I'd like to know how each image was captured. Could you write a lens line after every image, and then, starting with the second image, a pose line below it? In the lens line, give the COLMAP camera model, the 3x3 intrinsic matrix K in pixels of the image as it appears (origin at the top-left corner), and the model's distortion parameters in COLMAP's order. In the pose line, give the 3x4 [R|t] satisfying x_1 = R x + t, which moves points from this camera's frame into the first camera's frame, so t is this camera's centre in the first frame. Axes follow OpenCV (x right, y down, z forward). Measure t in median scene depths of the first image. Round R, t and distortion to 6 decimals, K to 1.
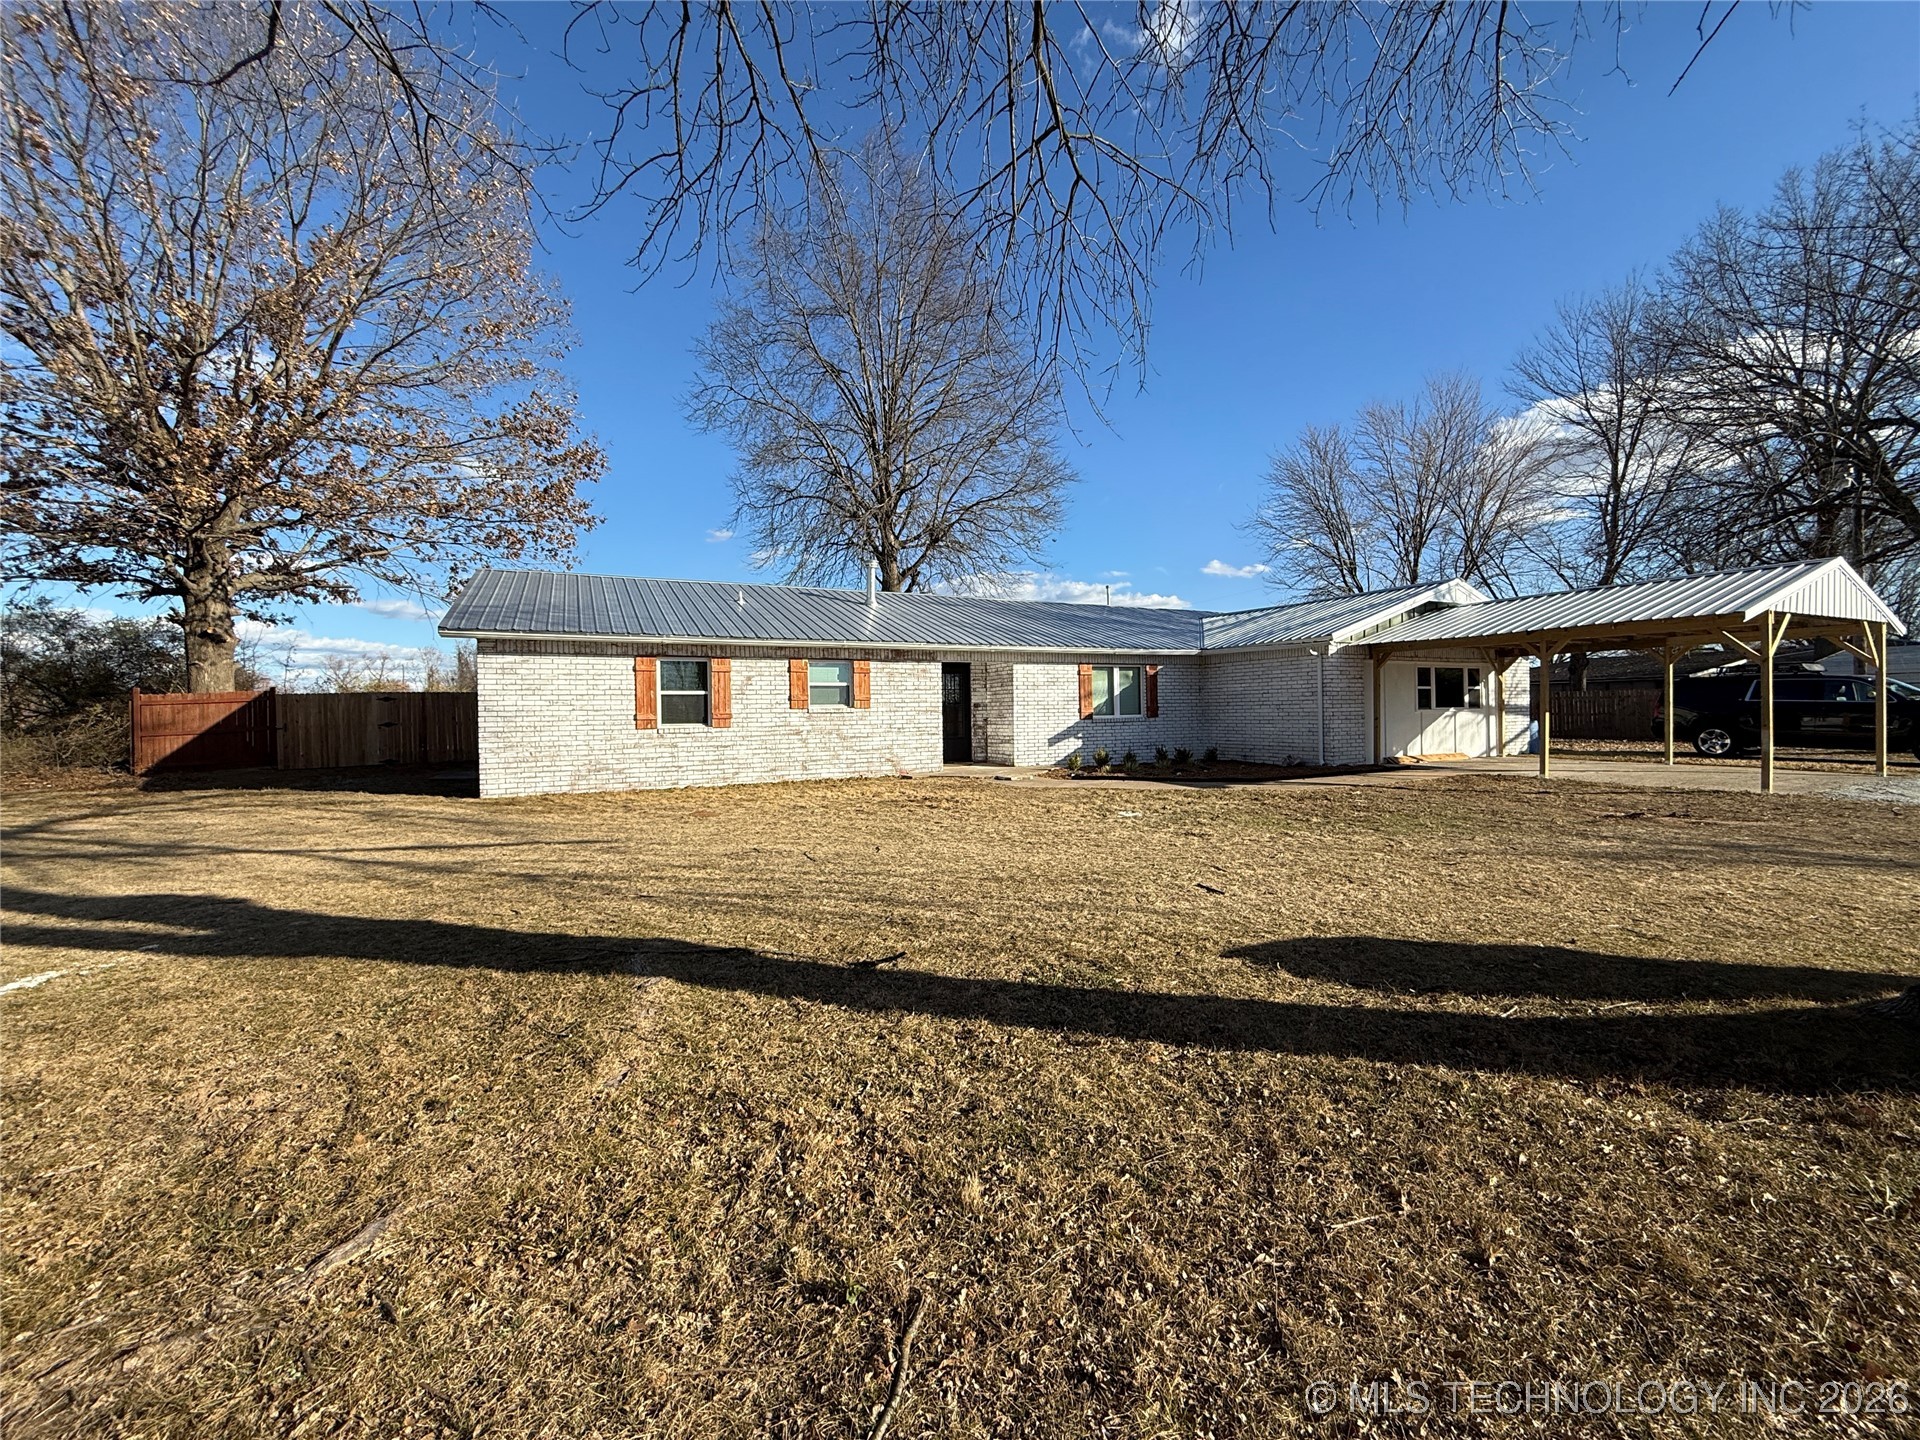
lens RADIAL K [[766.8, 0, 958.6], [0, 766.8, 724.7], [0, 0, 1]] dist [-0.001867, 0.000599]
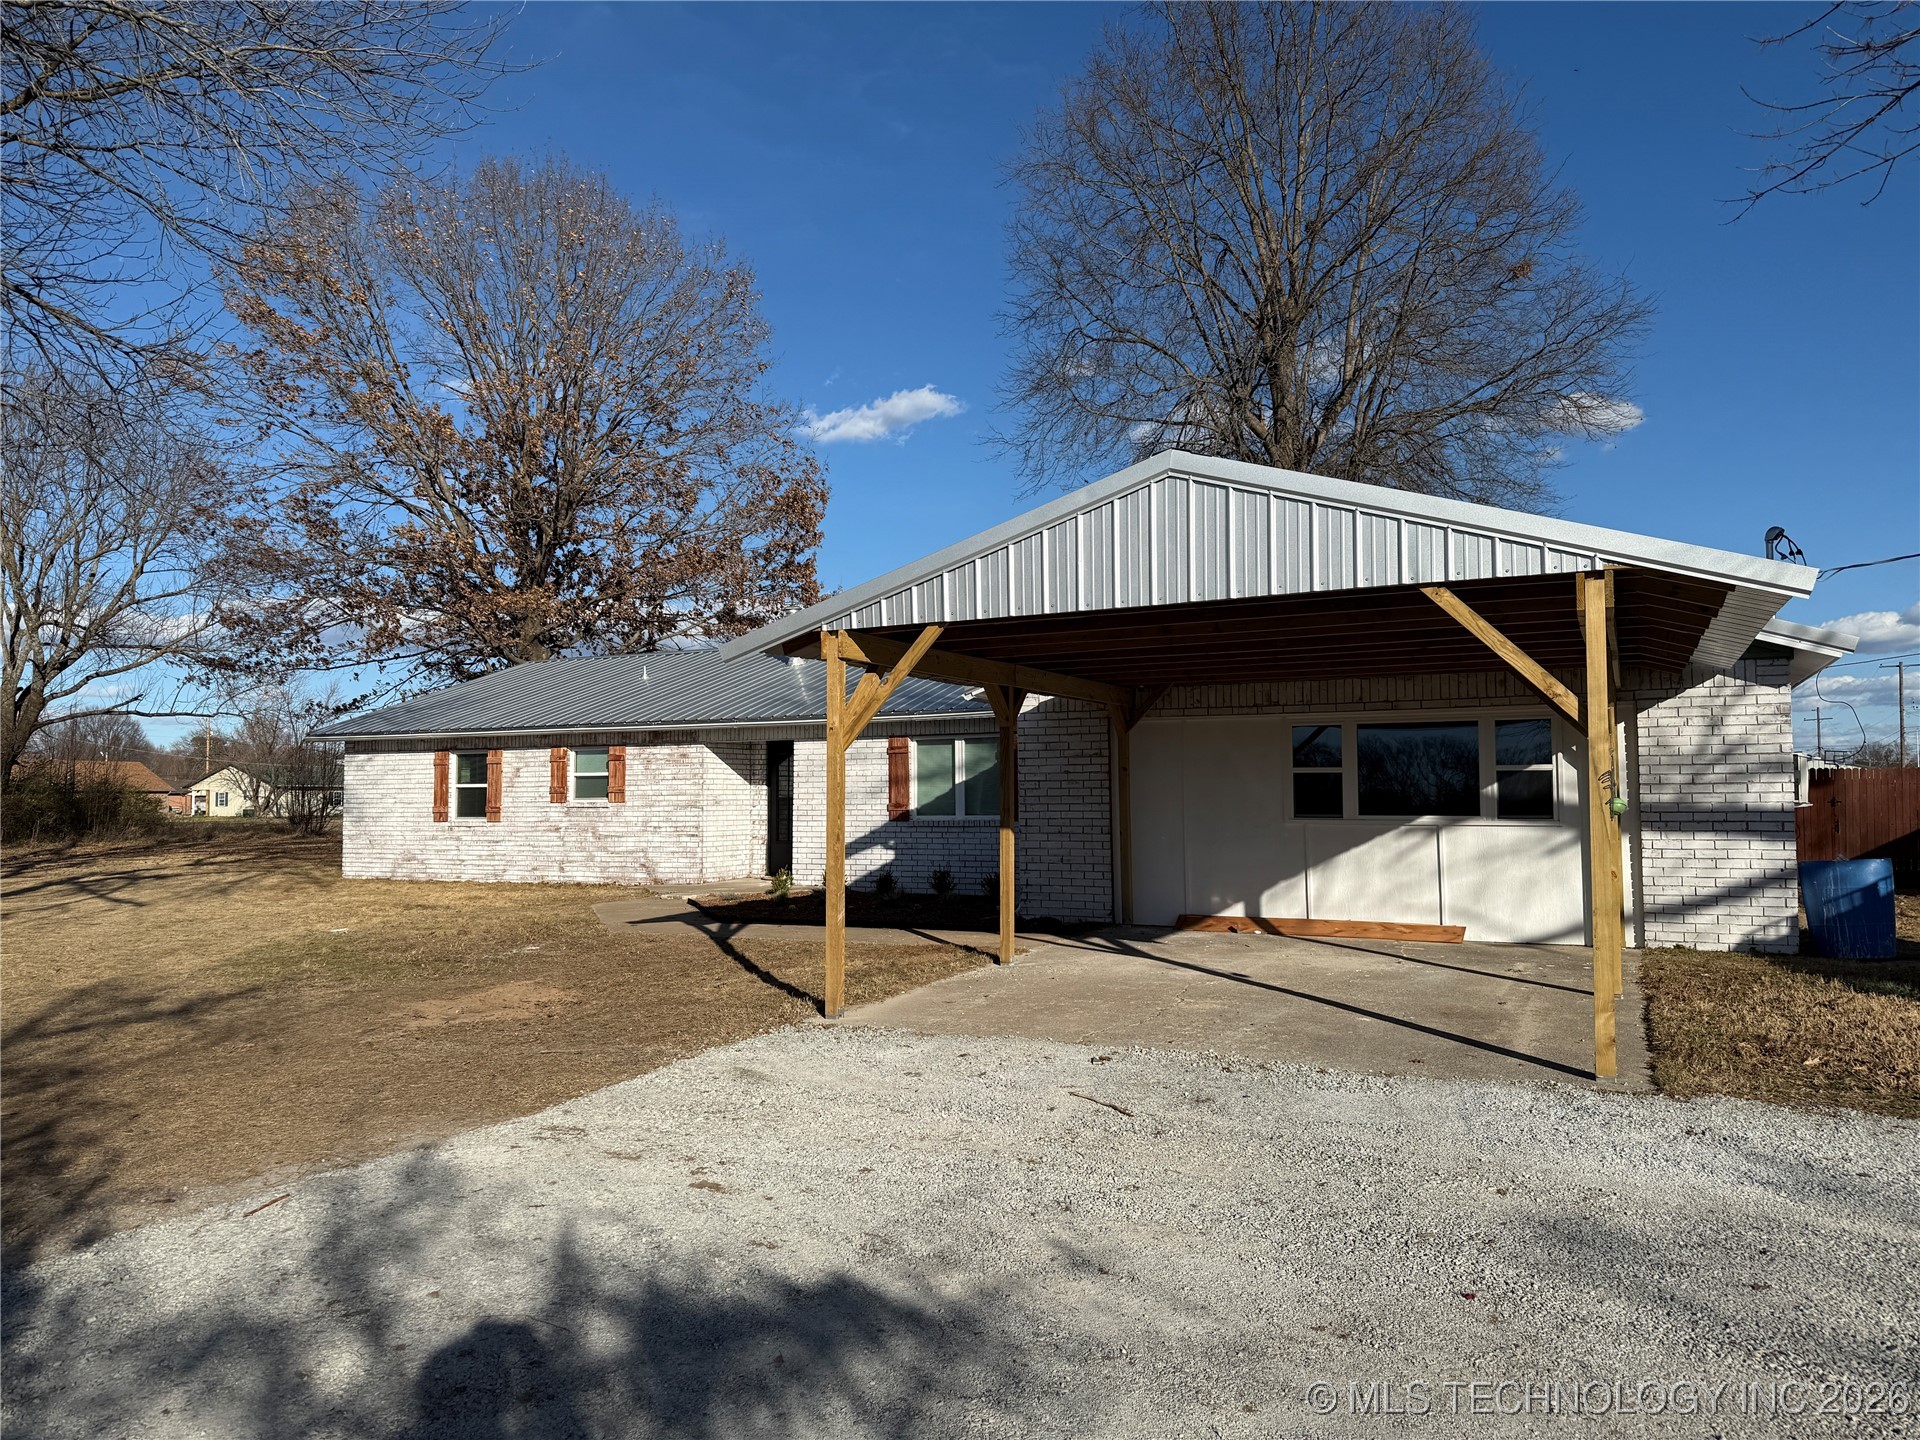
lens RADIAL K [[1345.0, 0, 959.8], [0, 1345.0, 737.2], [0, 0, 1]] dist [0.077851, -0.092959]
pose [[0.599978, -0.025909, -0.799597, 1.286003], [-0.014713, 0.998949, -0.043408, -0.033584], [0.799881, 0.037809, 0.598967, 0.405133]]
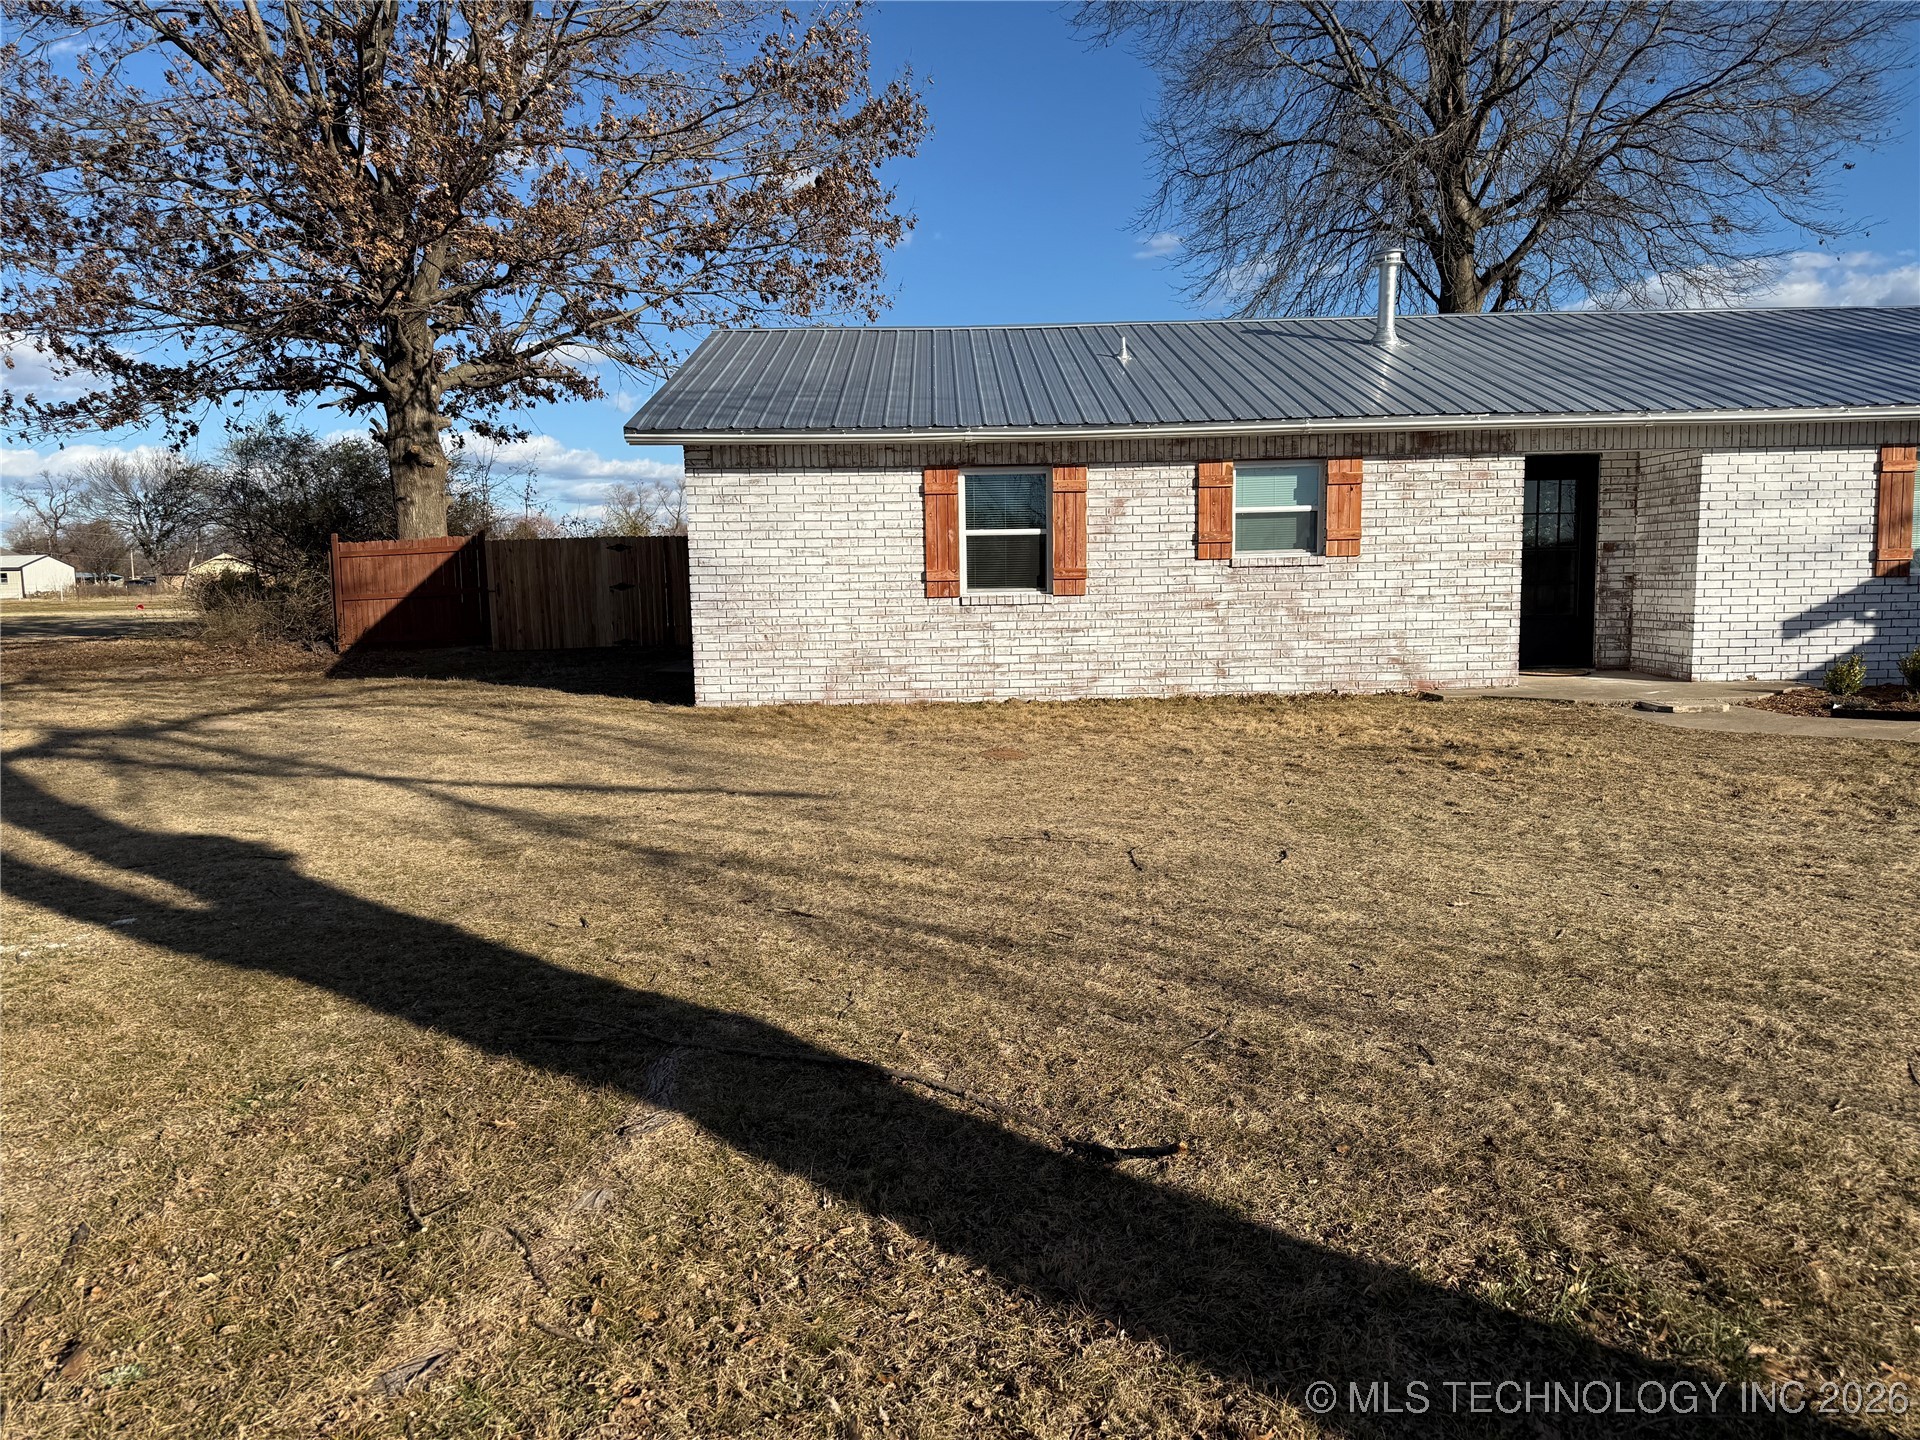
lens RADIAL K [[1345.0, 0, 951.4], [0, 1345.0, 736.7], [0, 0, 1]] dist [0.077851, -0.092959]
pose [[0.898461, 0.051223, -0.436055, 0.036606], [-0.002454, 0.993742, 0.111677, -0.002381], [0.439046, -0.099267, 0.892964, 0.085327]]
